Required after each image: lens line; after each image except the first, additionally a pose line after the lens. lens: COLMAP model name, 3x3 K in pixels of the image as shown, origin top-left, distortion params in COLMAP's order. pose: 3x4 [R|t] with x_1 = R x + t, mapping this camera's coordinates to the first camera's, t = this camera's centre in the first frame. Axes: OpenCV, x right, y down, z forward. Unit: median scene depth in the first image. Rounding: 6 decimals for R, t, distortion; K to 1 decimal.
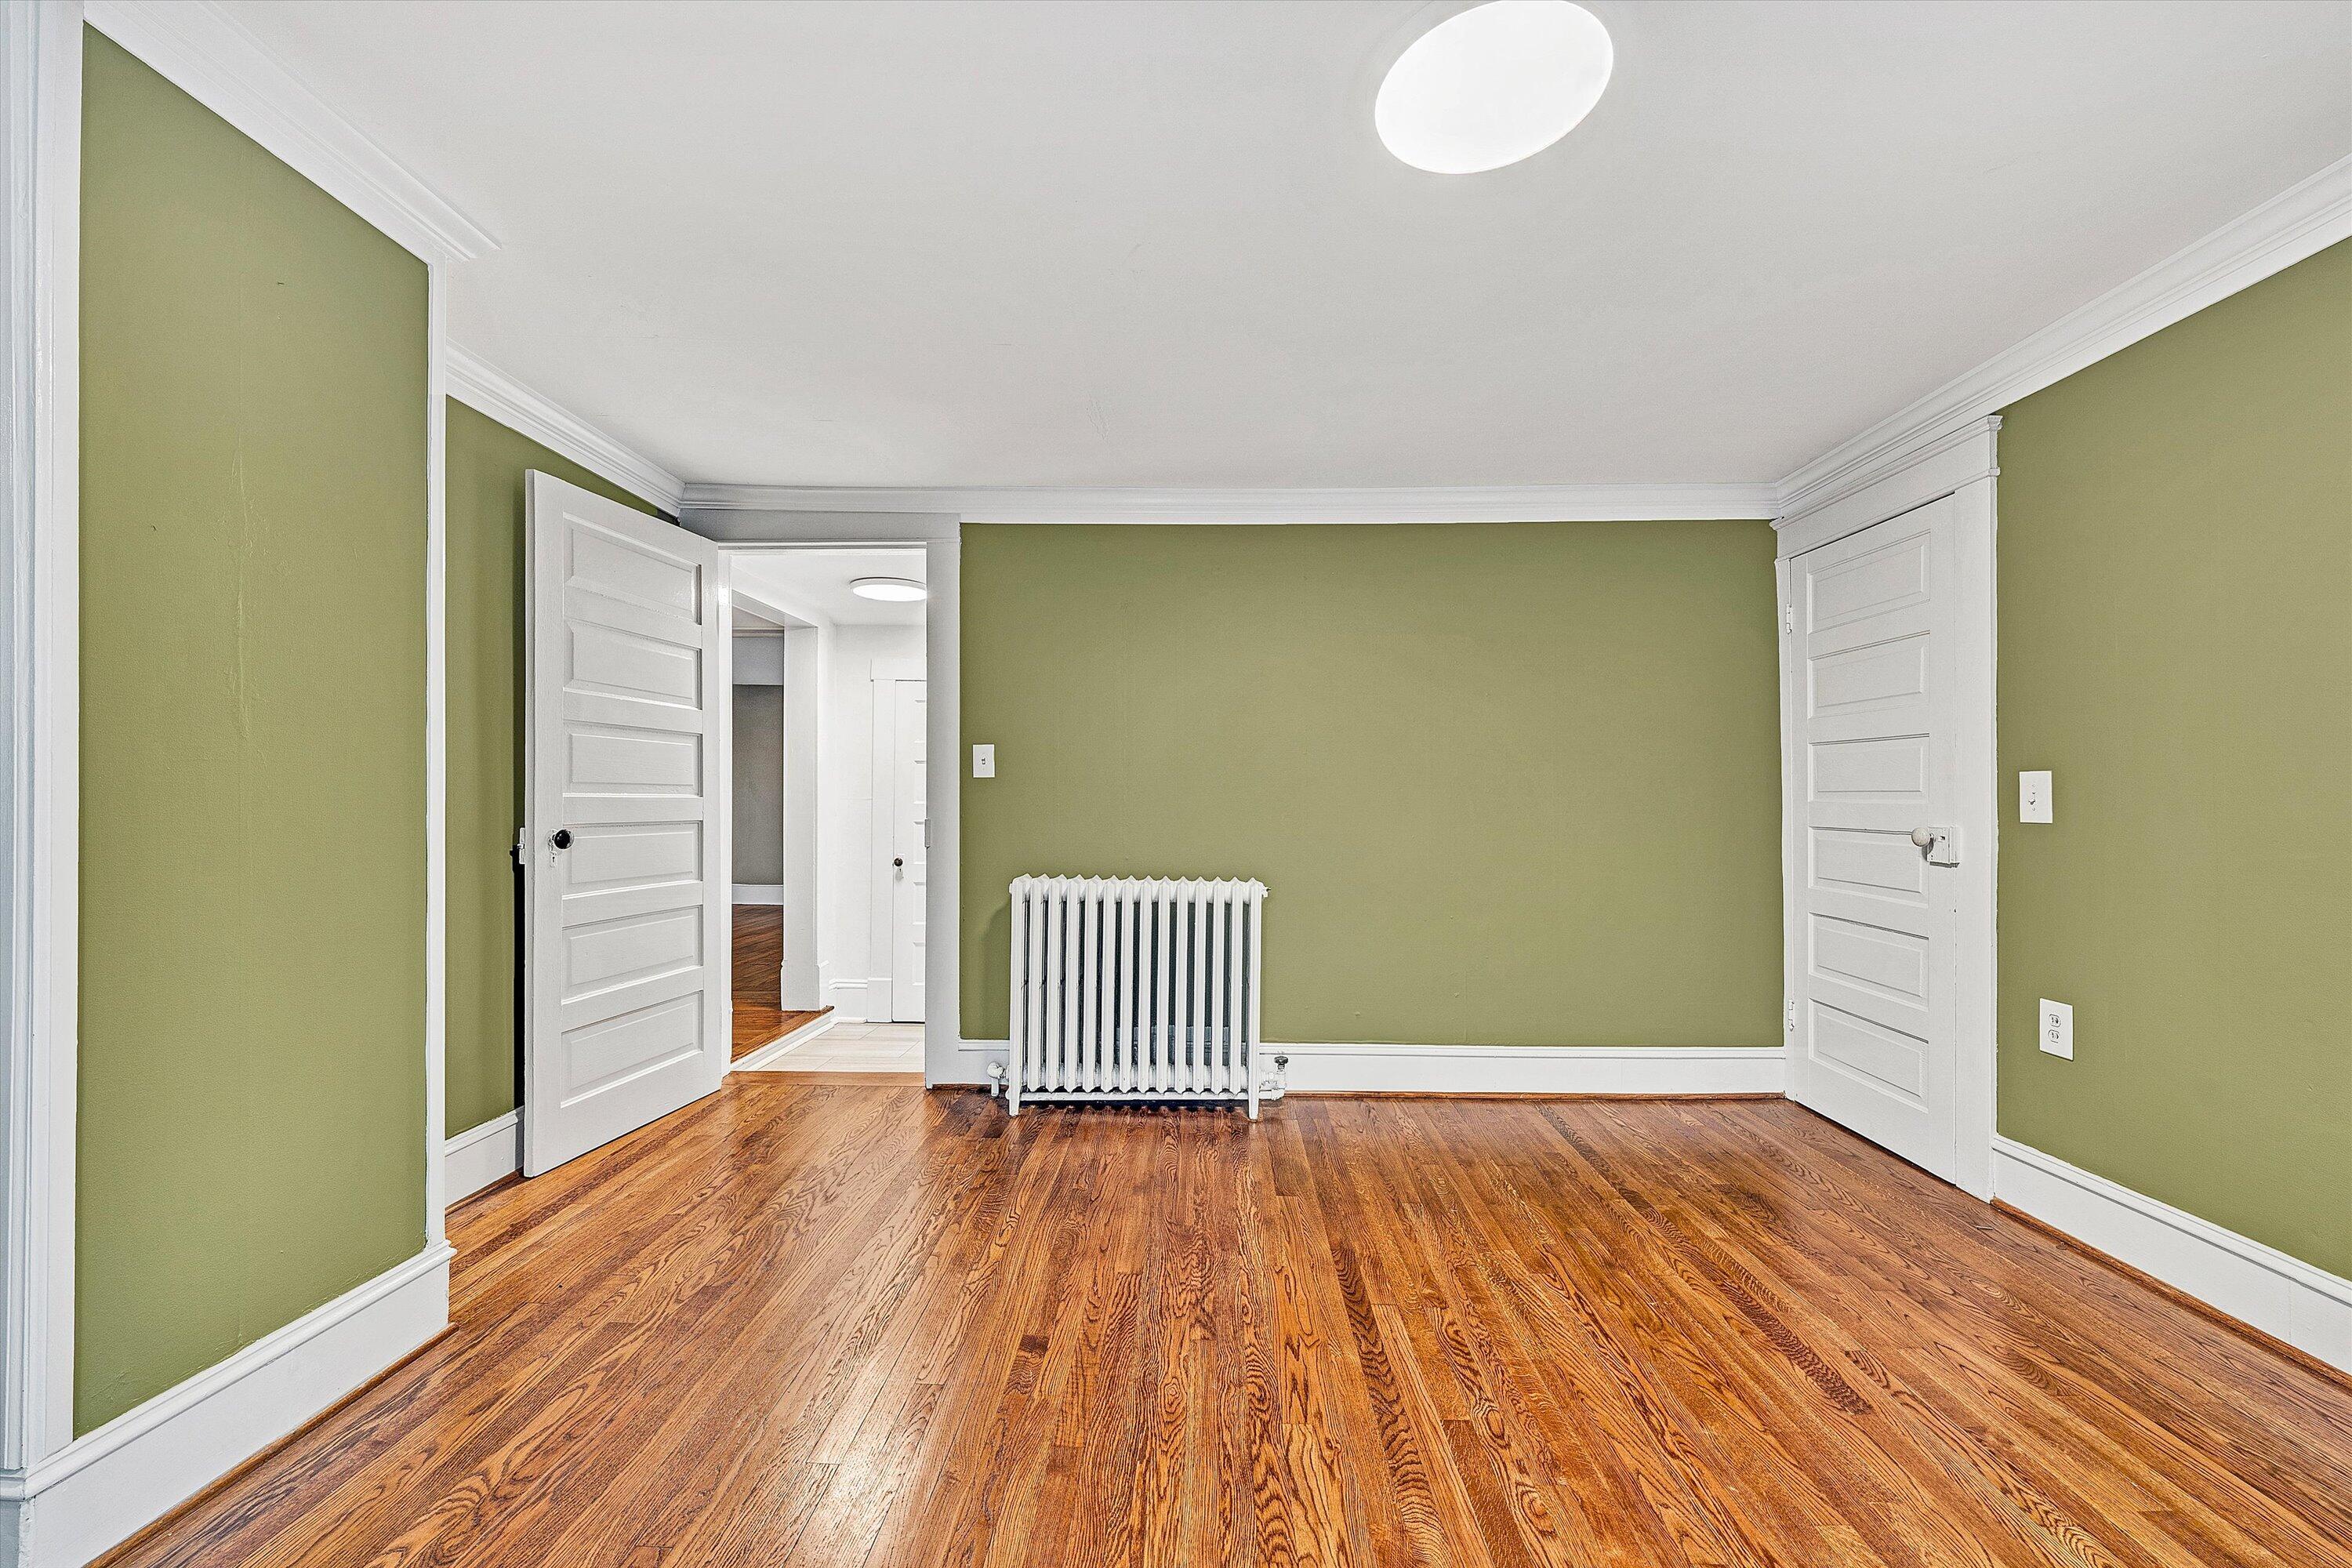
lens RADIAL K [[945.1, 0, 1175.8], [0, 945.1, 795.1], [0, 0, 1]] dist [-0.000848, -0.000131]
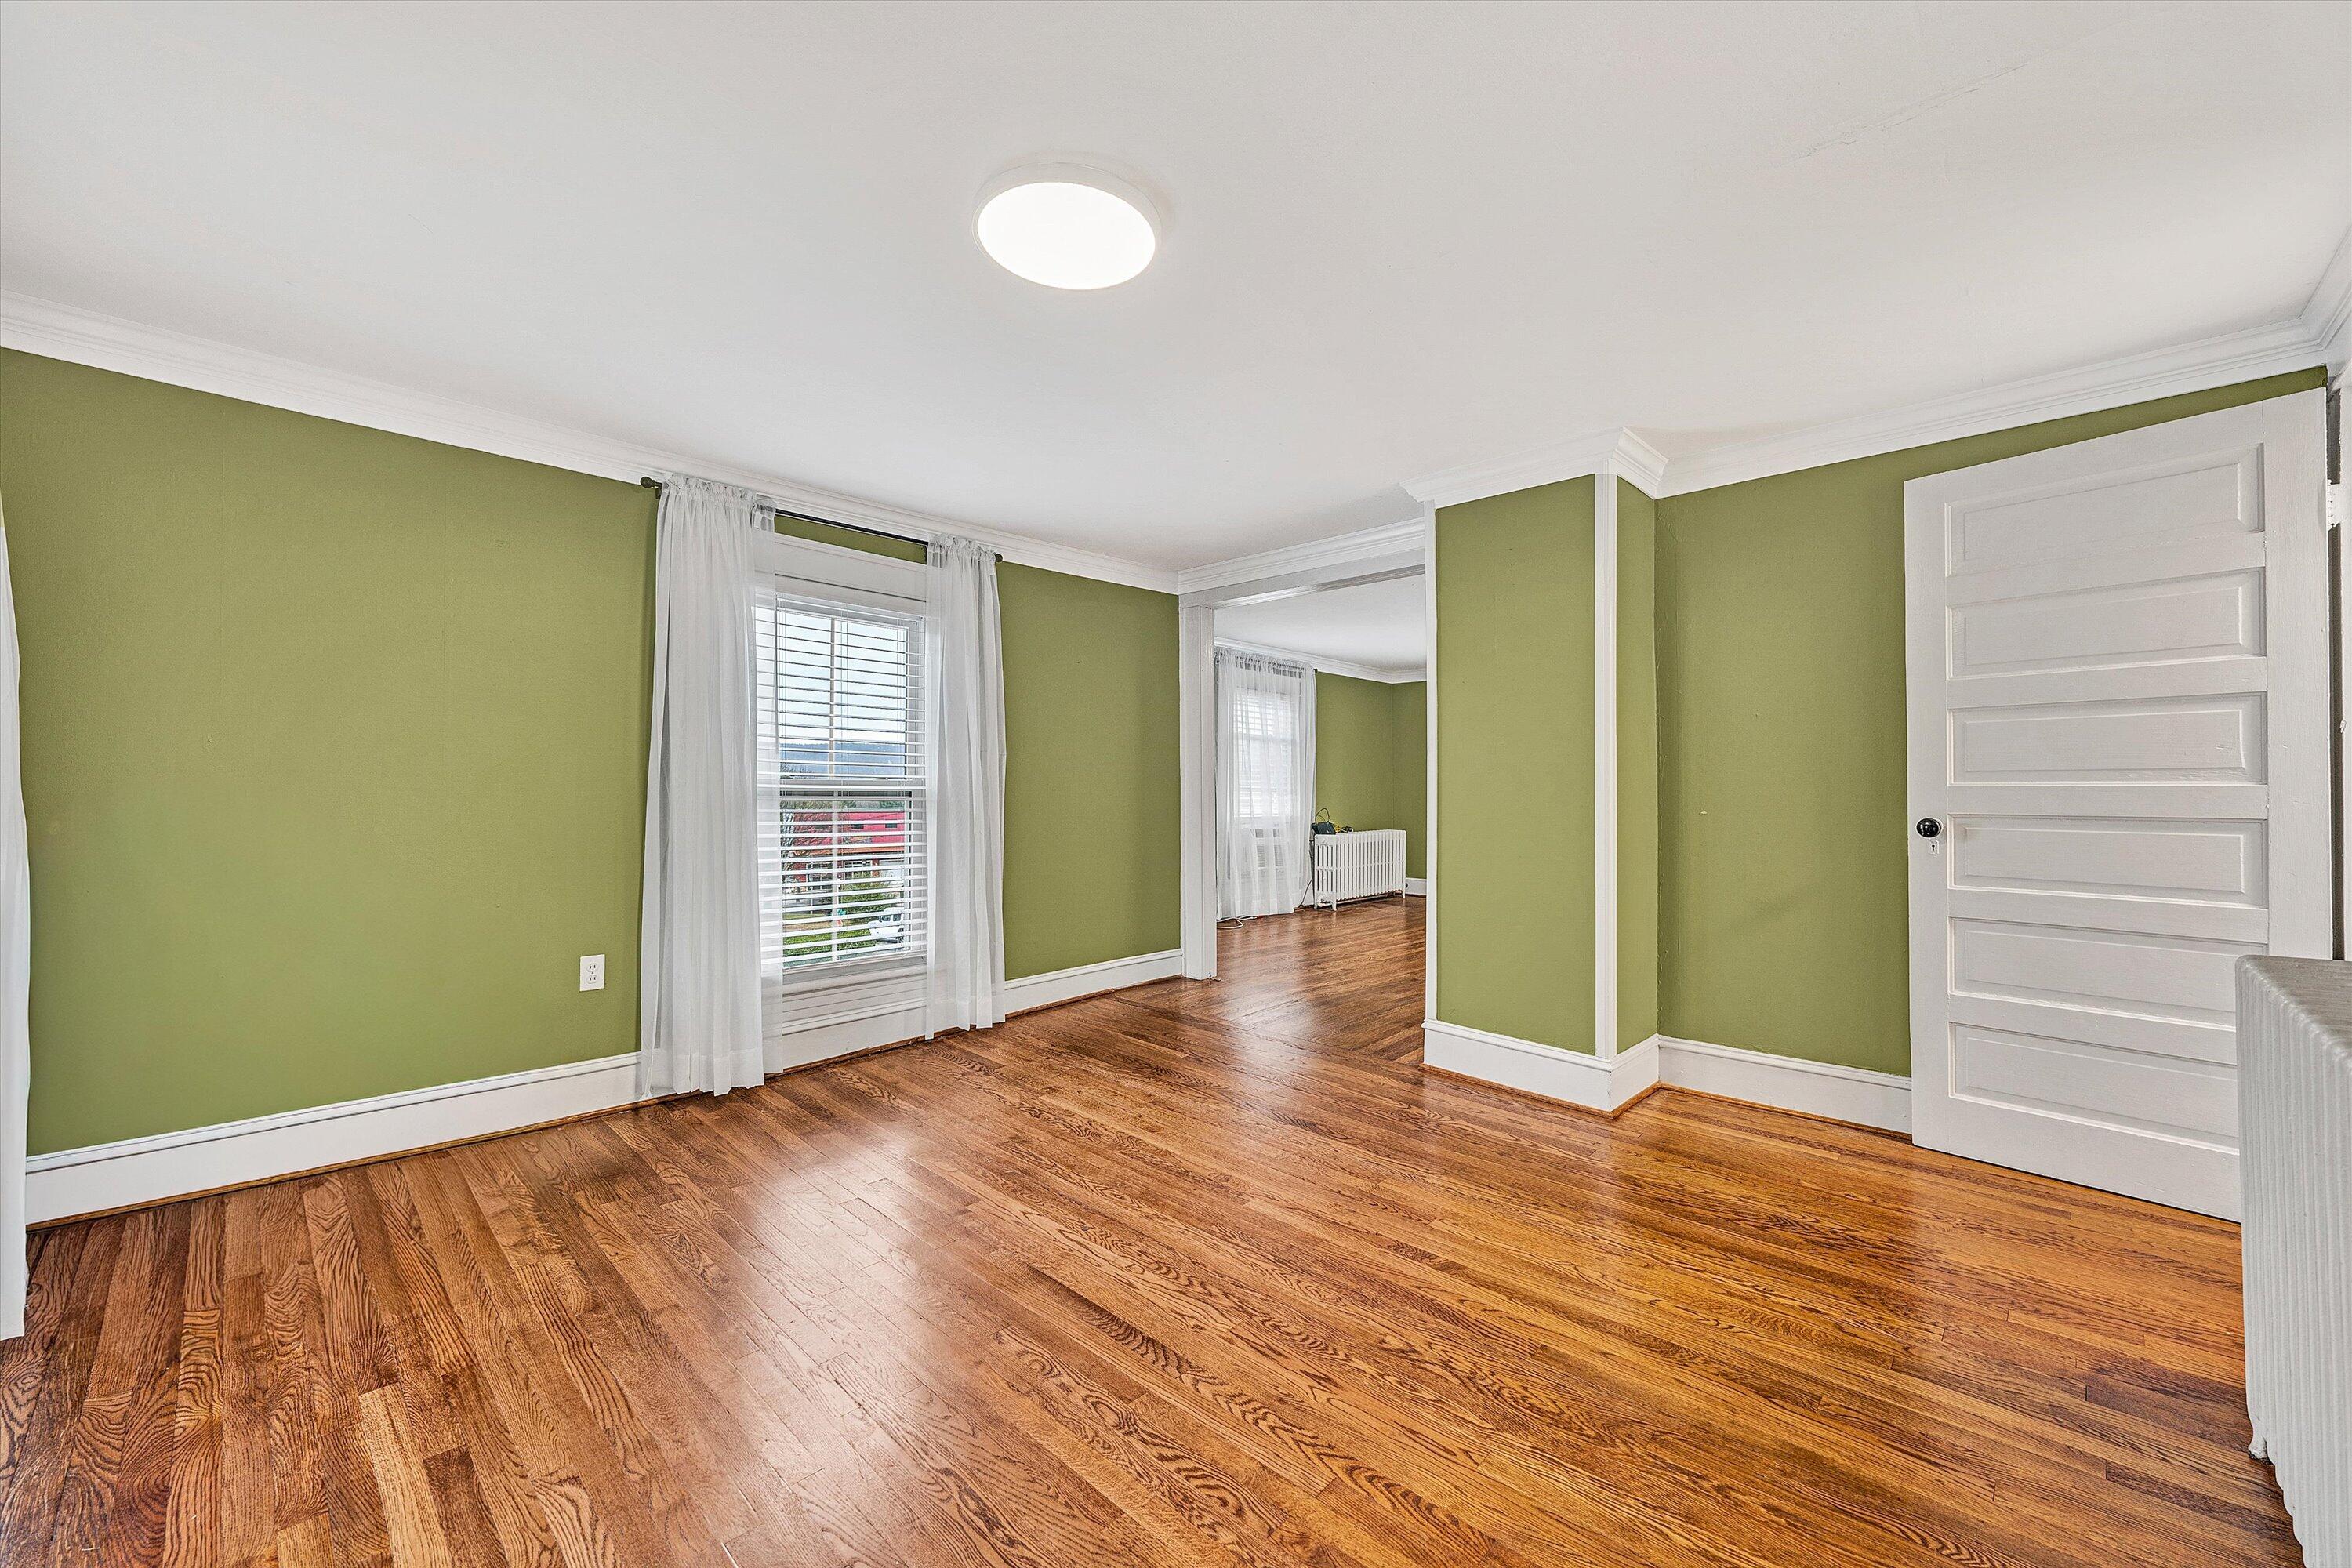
lens RADIAL K [[914.8, 0, 1177.5], [0, 914.8, 787.7], [0, 0, 1]] dist [-0.000078, -0.000018]
pose [[-0.685526, -0.005008, -0.728031, 0.911750], [0.001782, 0.999962, -0.008556, 0.014039], [0.728046, -0.007162, -0.685491, 1.580062]]
